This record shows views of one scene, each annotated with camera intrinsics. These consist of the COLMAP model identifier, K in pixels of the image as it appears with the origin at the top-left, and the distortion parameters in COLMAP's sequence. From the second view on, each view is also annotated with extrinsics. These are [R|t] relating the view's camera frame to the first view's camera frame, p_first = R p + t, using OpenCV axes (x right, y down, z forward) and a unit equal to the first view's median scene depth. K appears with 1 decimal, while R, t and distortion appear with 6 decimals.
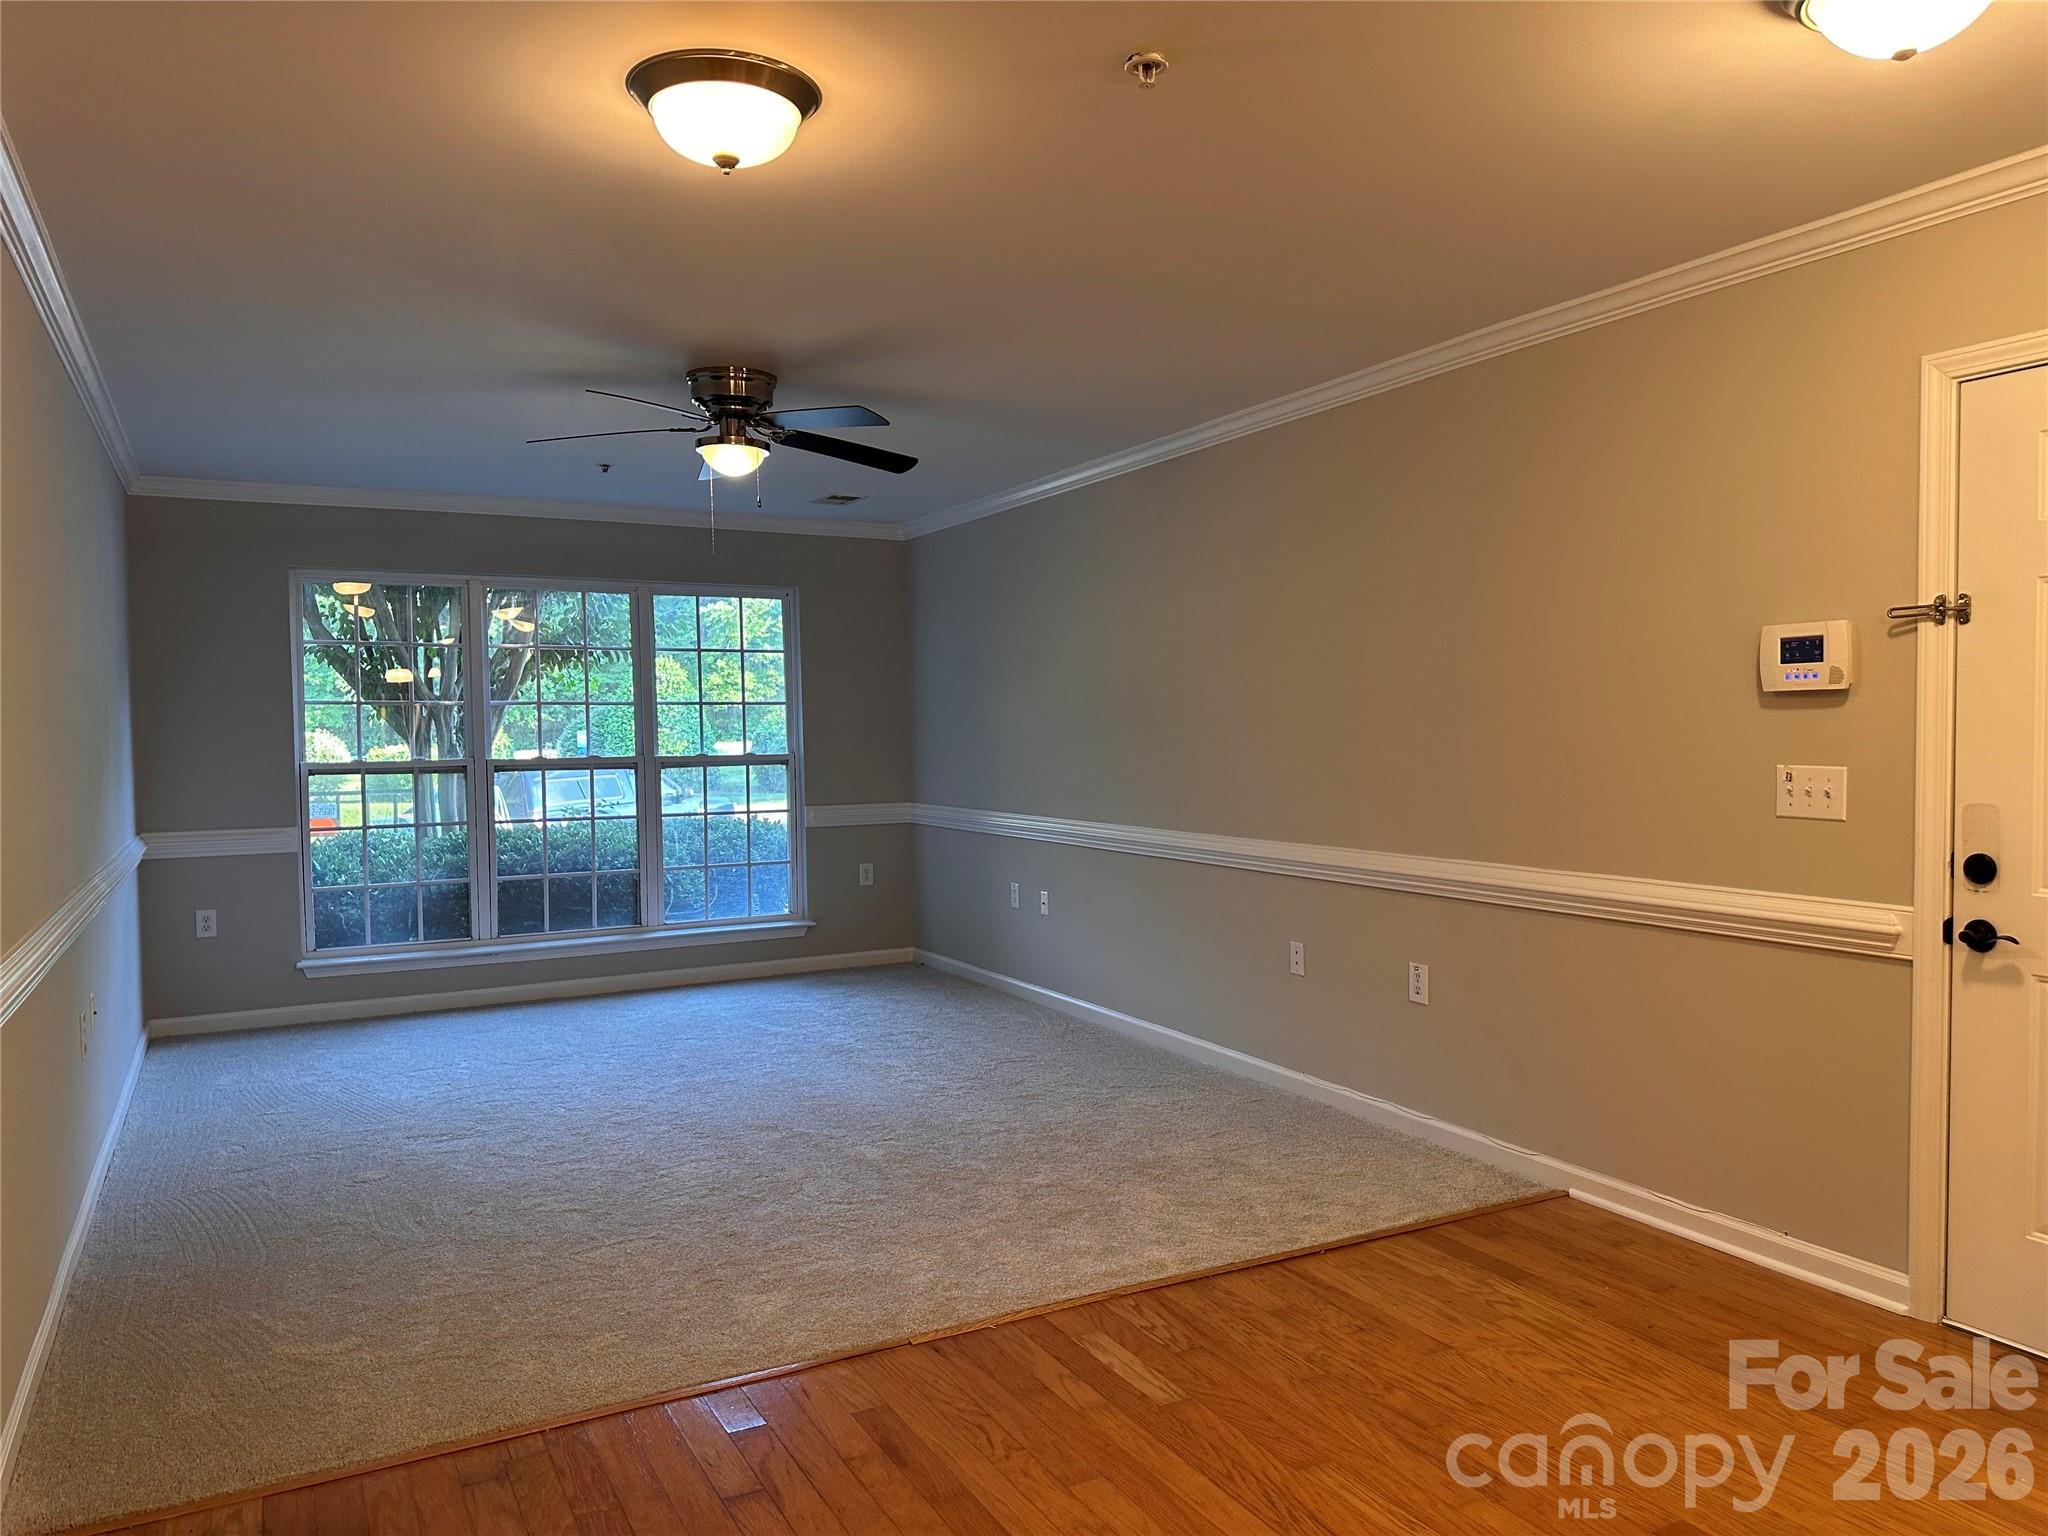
lens RADIAL K [[1423.0, 0, 1025.5], [0, 1423.0, 776.8], [0, 0, 1]] dist [-0.002946, -0.001707]
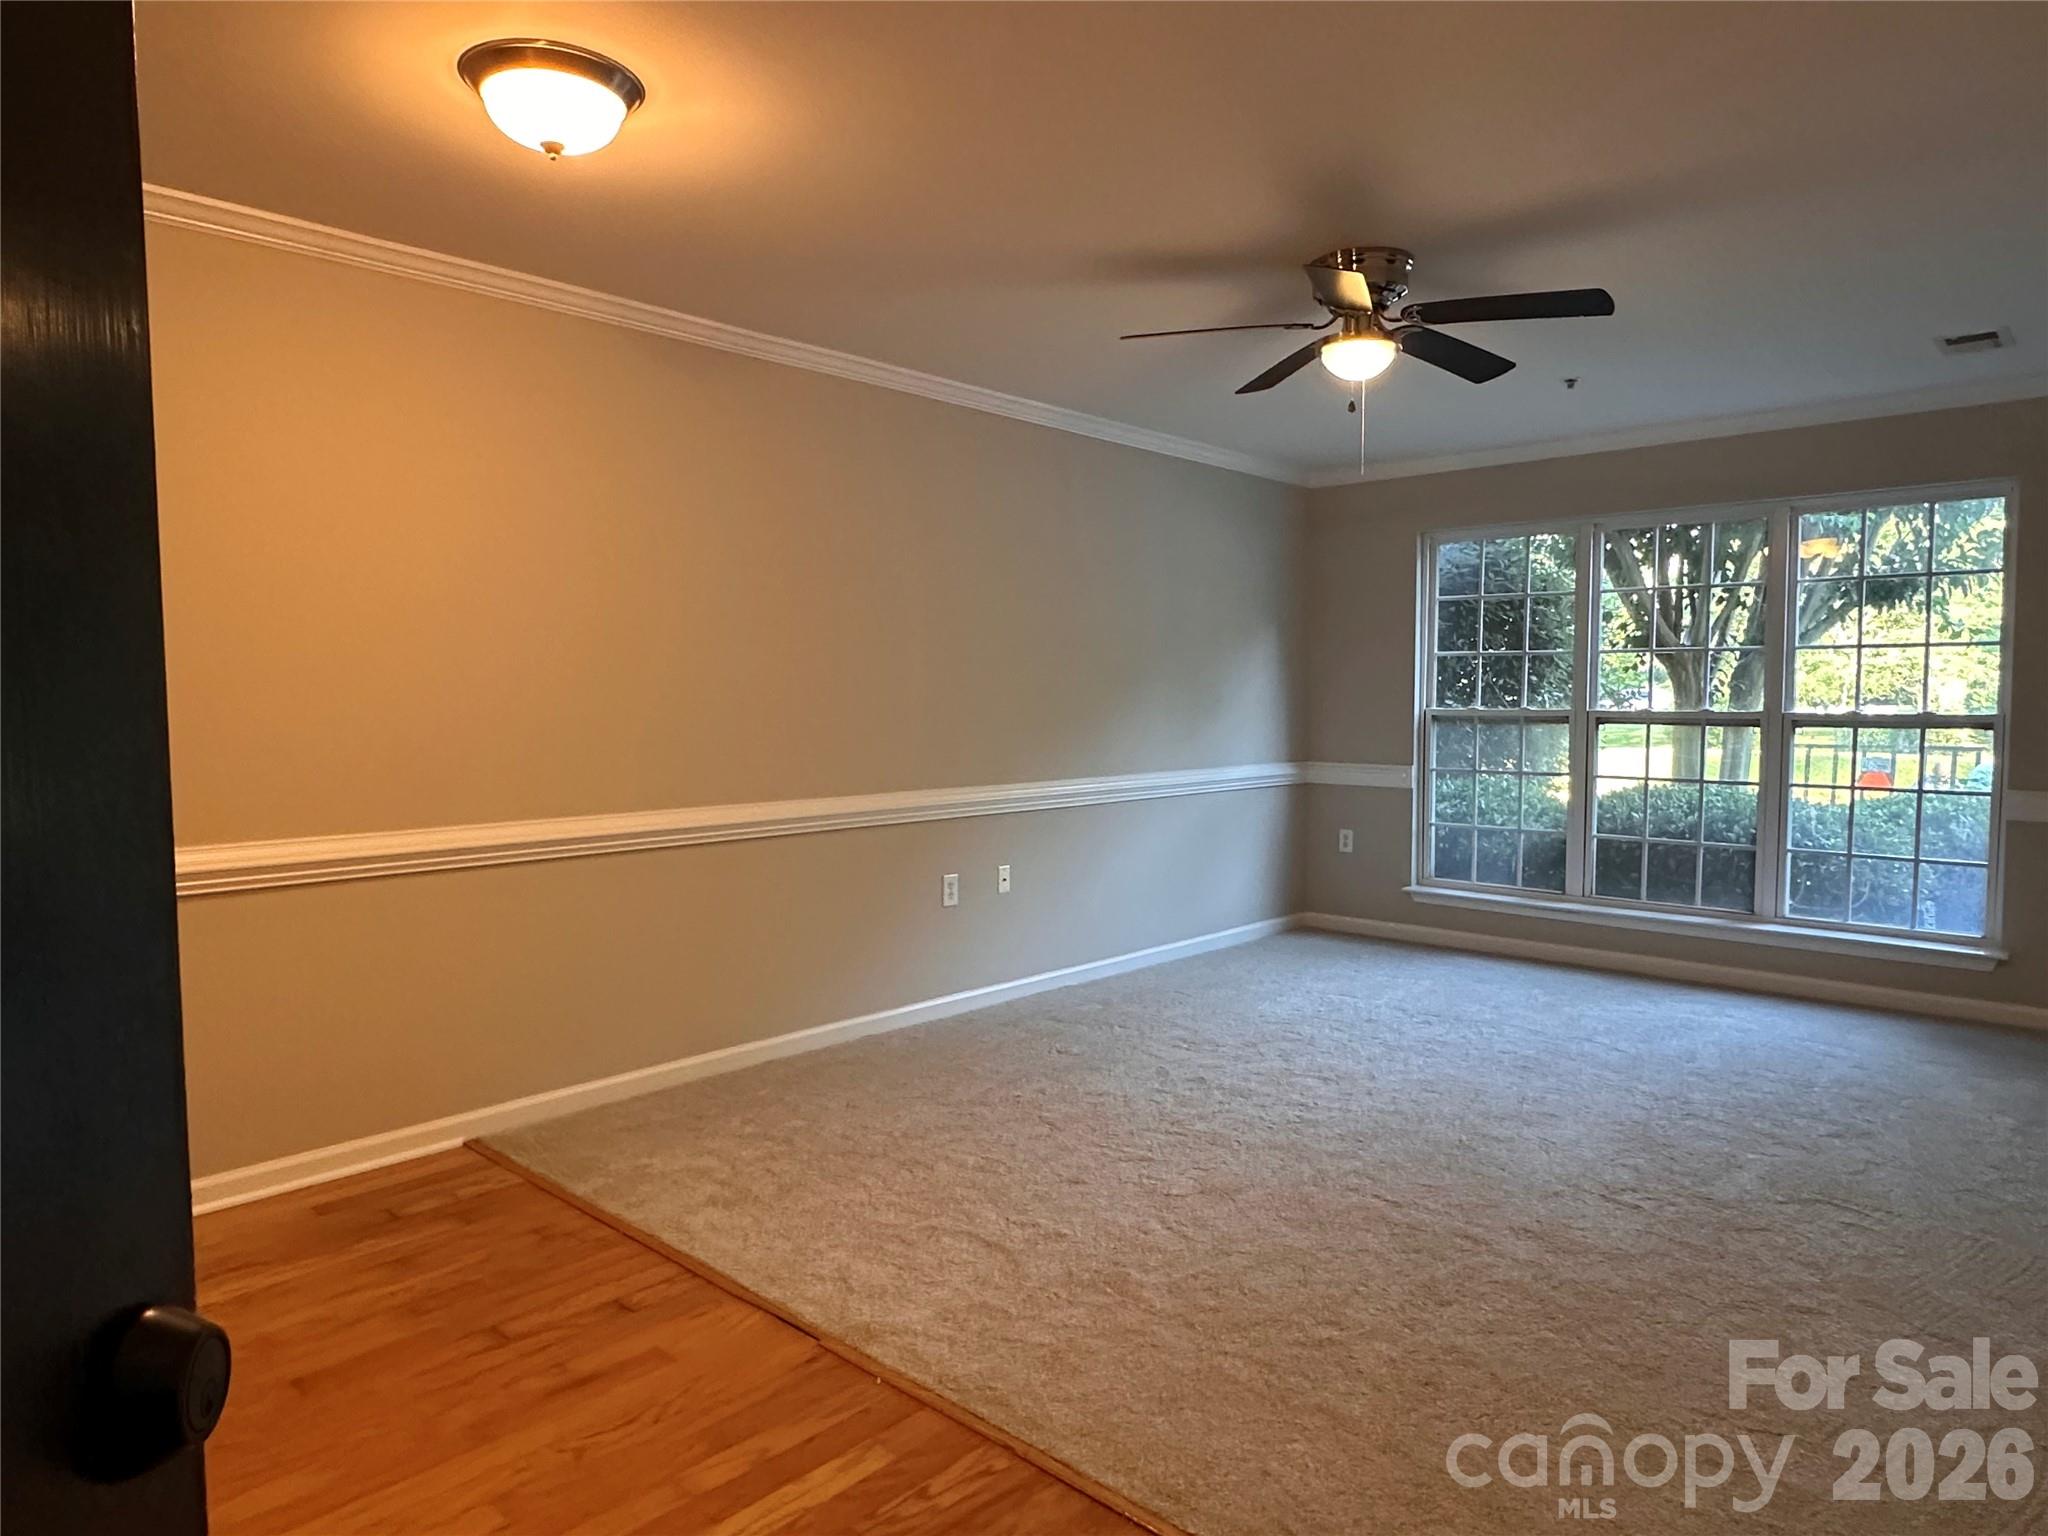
lens RADIAL K [[1212.8, 0, 908.0], [0, 1212.8, 769.6], [0, 0, 1]] dist [0.013270, 0.000482]
pose [[0.325697, 0.073811, -0.942589, 0.246692], [-0.036773, 0.997183, 0.065380, -0.009086], [0.944759, 0.013368, 0.327494, 0.298556]]
